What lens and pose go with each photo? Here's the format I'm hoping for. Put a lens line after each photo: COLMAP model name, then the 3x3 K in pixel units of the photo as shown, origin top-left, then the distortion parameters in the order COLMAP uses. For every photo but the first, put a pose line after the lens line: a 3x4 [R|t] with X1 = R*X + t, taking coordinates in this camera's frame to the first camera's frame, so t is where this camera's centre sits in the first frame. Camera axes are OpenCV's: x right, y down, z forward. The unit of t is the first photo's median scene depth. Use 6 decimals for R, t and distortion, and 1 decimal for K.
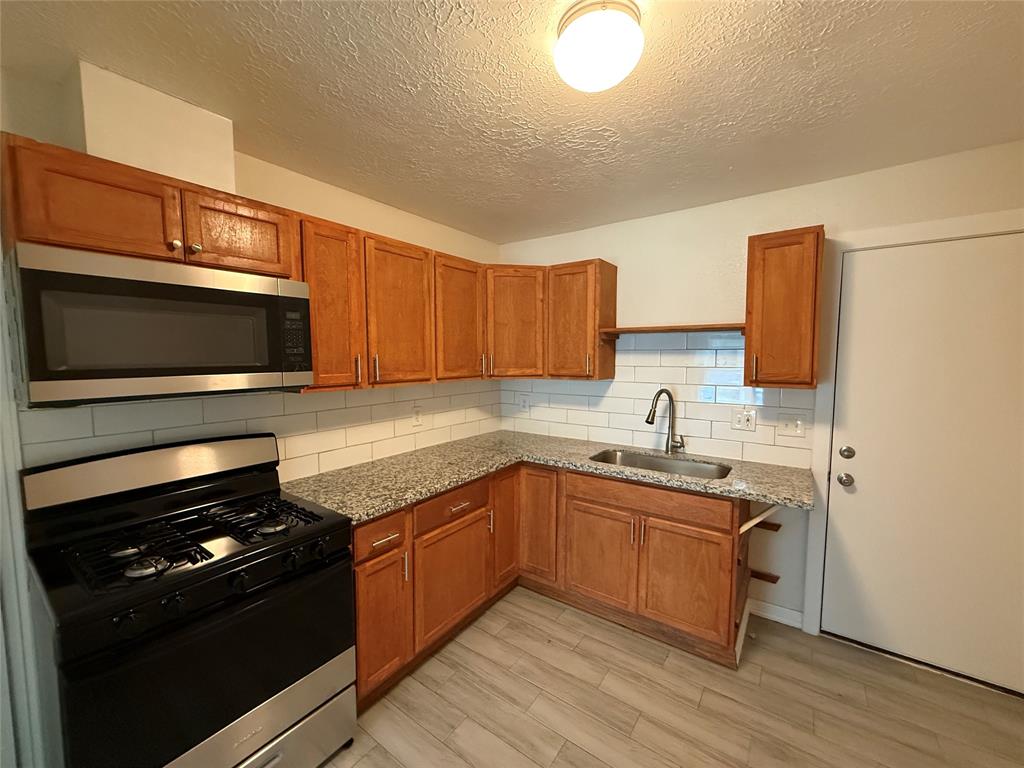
lens RADIAL K [[407.1, 0, 510.6], [0, 407.1, 381.5], [0, 0, 1]] dist [-0.013386, 0.000220]
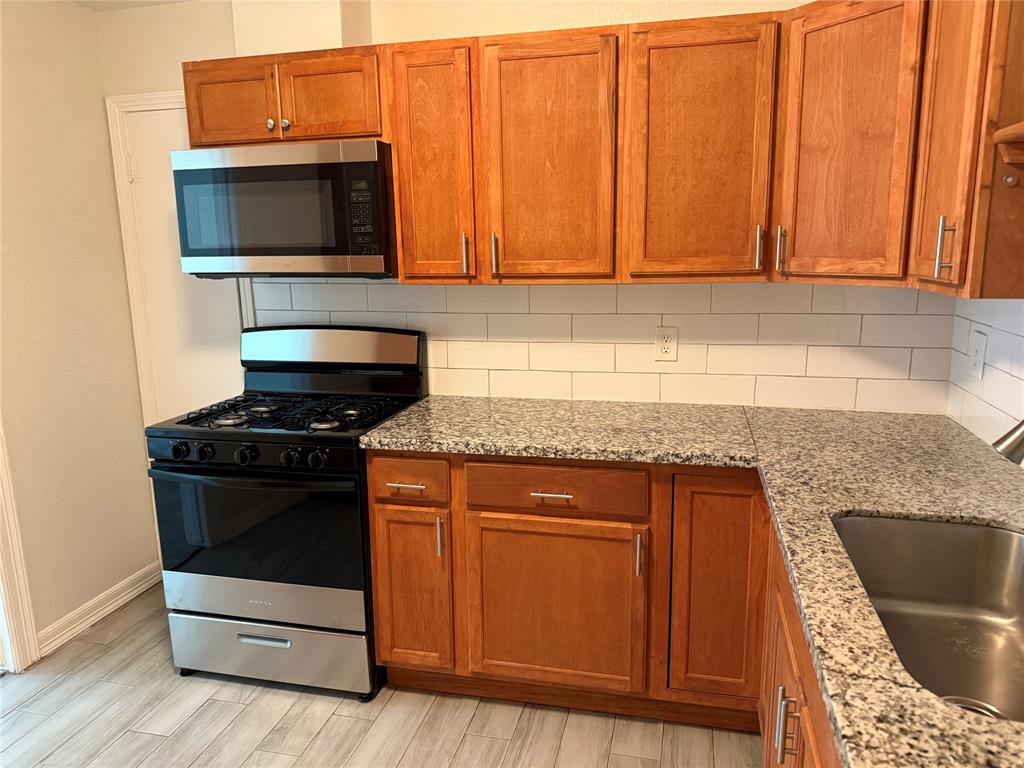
lens RADIAL K [[723.0, 0, 512.0], [0, 723.0, 389.4], [0, 0, 1]] dist [0.038611, -0.042788]
pose [[0.378686, 0.178875, -0.908075, 0.753542], [-0.045169, 0.983549, 0.174906, -0.020549], [0.924422, -0.025217, 0.380536, 0.541614]]
